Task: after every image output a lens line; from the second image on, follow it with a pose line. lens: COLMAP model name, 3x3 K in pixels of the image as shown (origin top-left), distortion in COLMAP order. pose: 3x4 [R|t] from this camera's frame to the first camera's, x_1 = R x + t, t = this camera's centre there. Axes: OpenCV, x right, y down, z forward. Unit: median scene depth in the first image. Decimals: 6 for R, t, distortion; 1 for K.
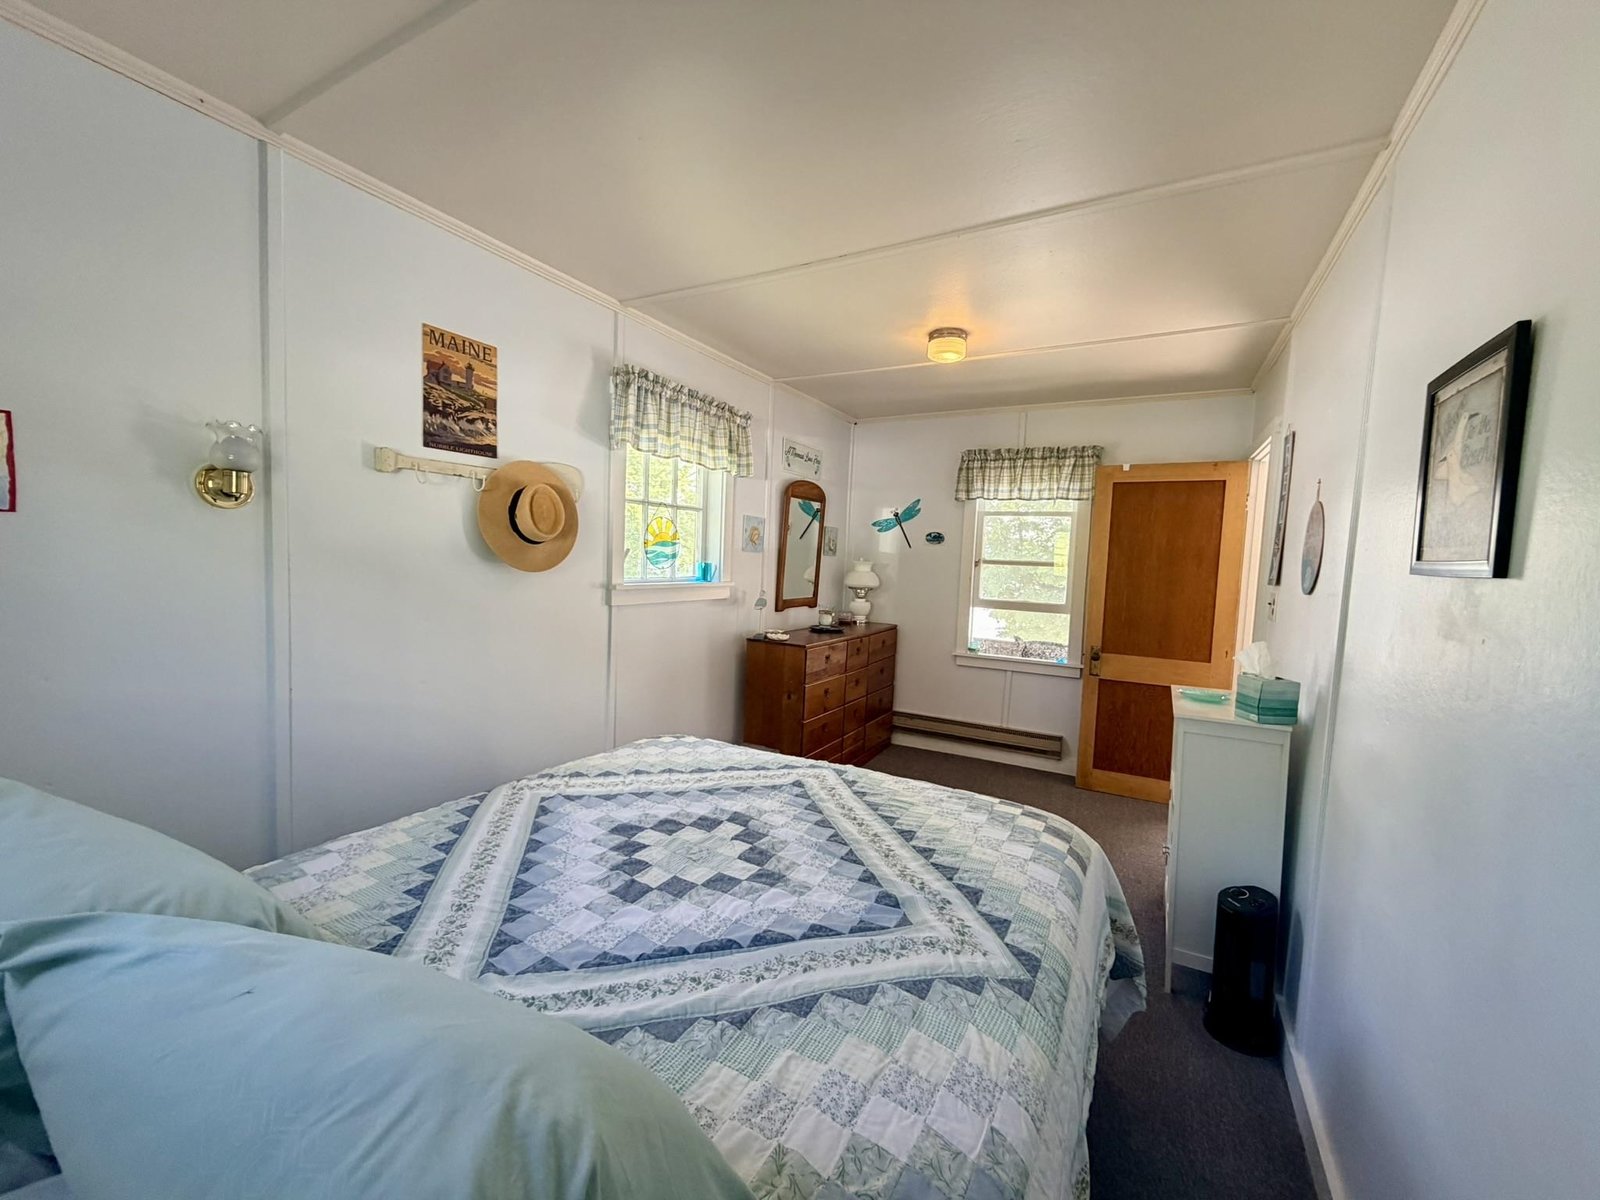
lens RADIAL K [[640.8, 0, 801.8], [0, 640.8, 597.0], [0, 0, 1]] dist [0.000552, -0.000314]
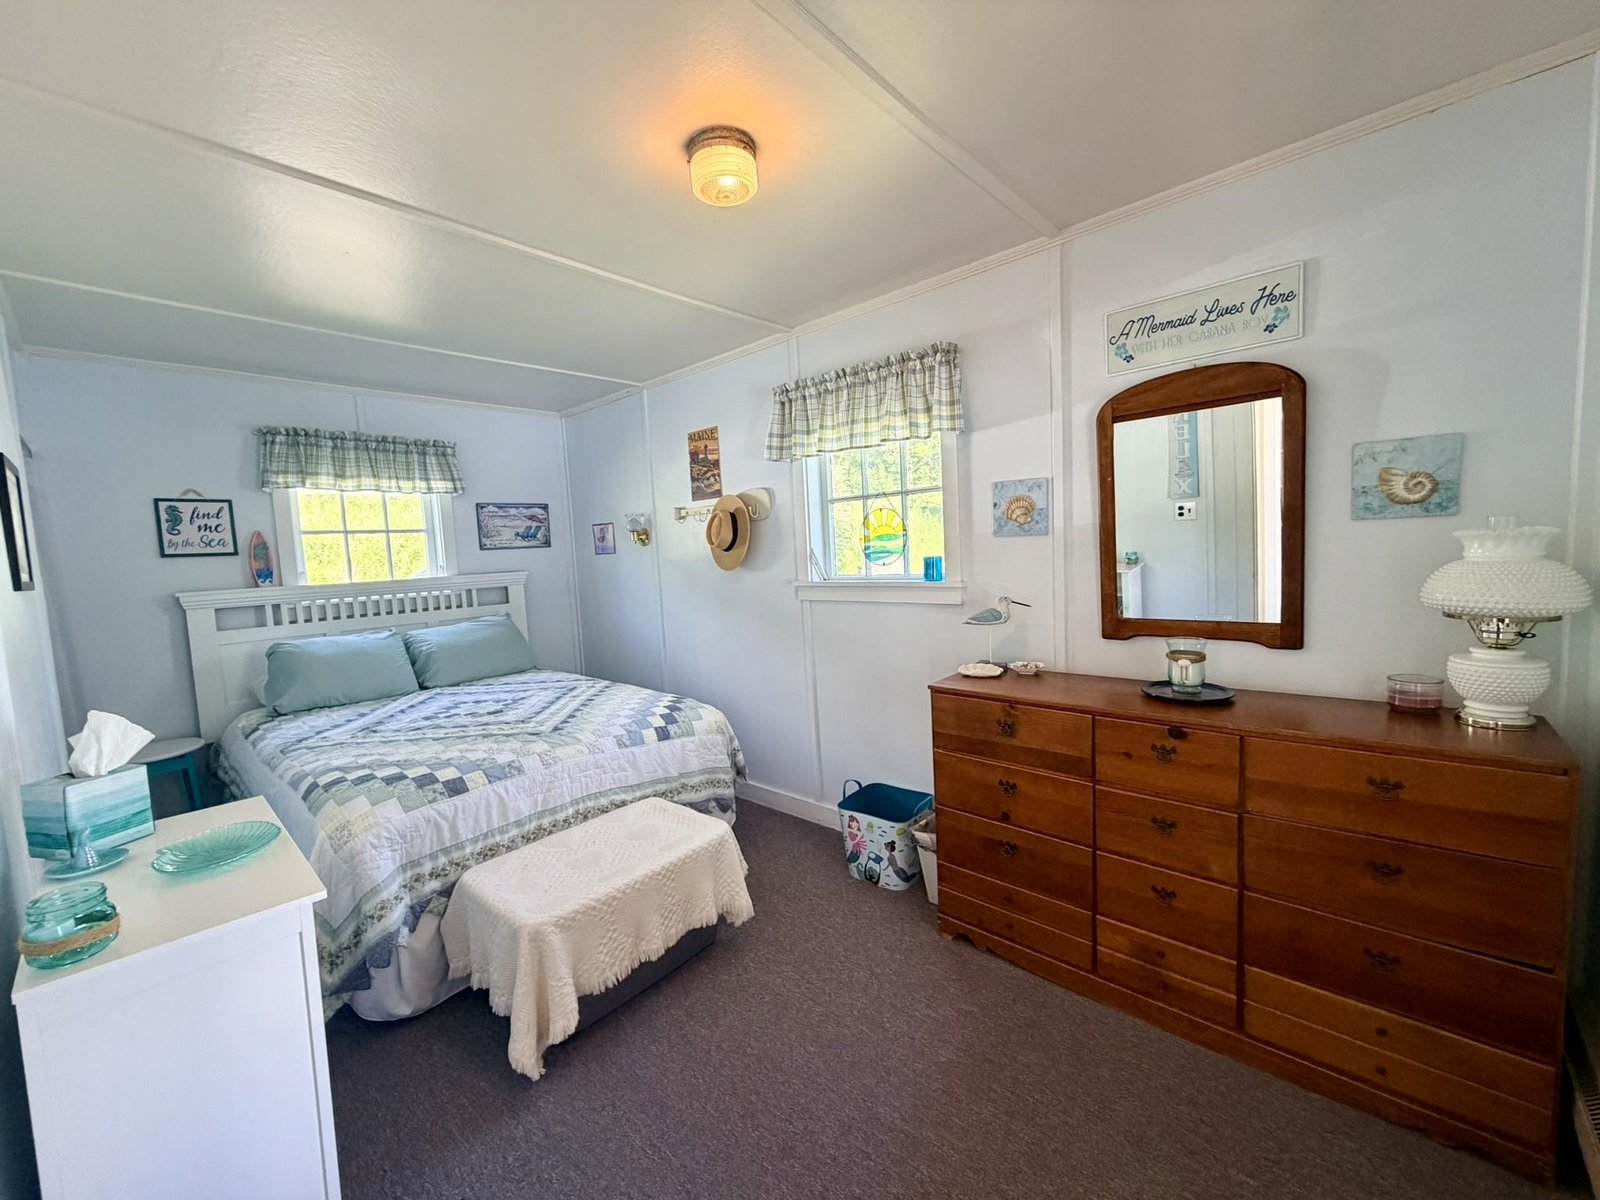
lens RADIAL K [[640.8, 0, 800.9], [0, 640.8, 600.1], [0, 0, 1]] dist [0.000552, -0.000314]
pose [[-0.241932, 0.060874, -0.968382, 0.829302], [-0.018653, 0.997554, 0.067368, -0.063626], [0.970114, 0.034362, -0.240205, 1.309653]]
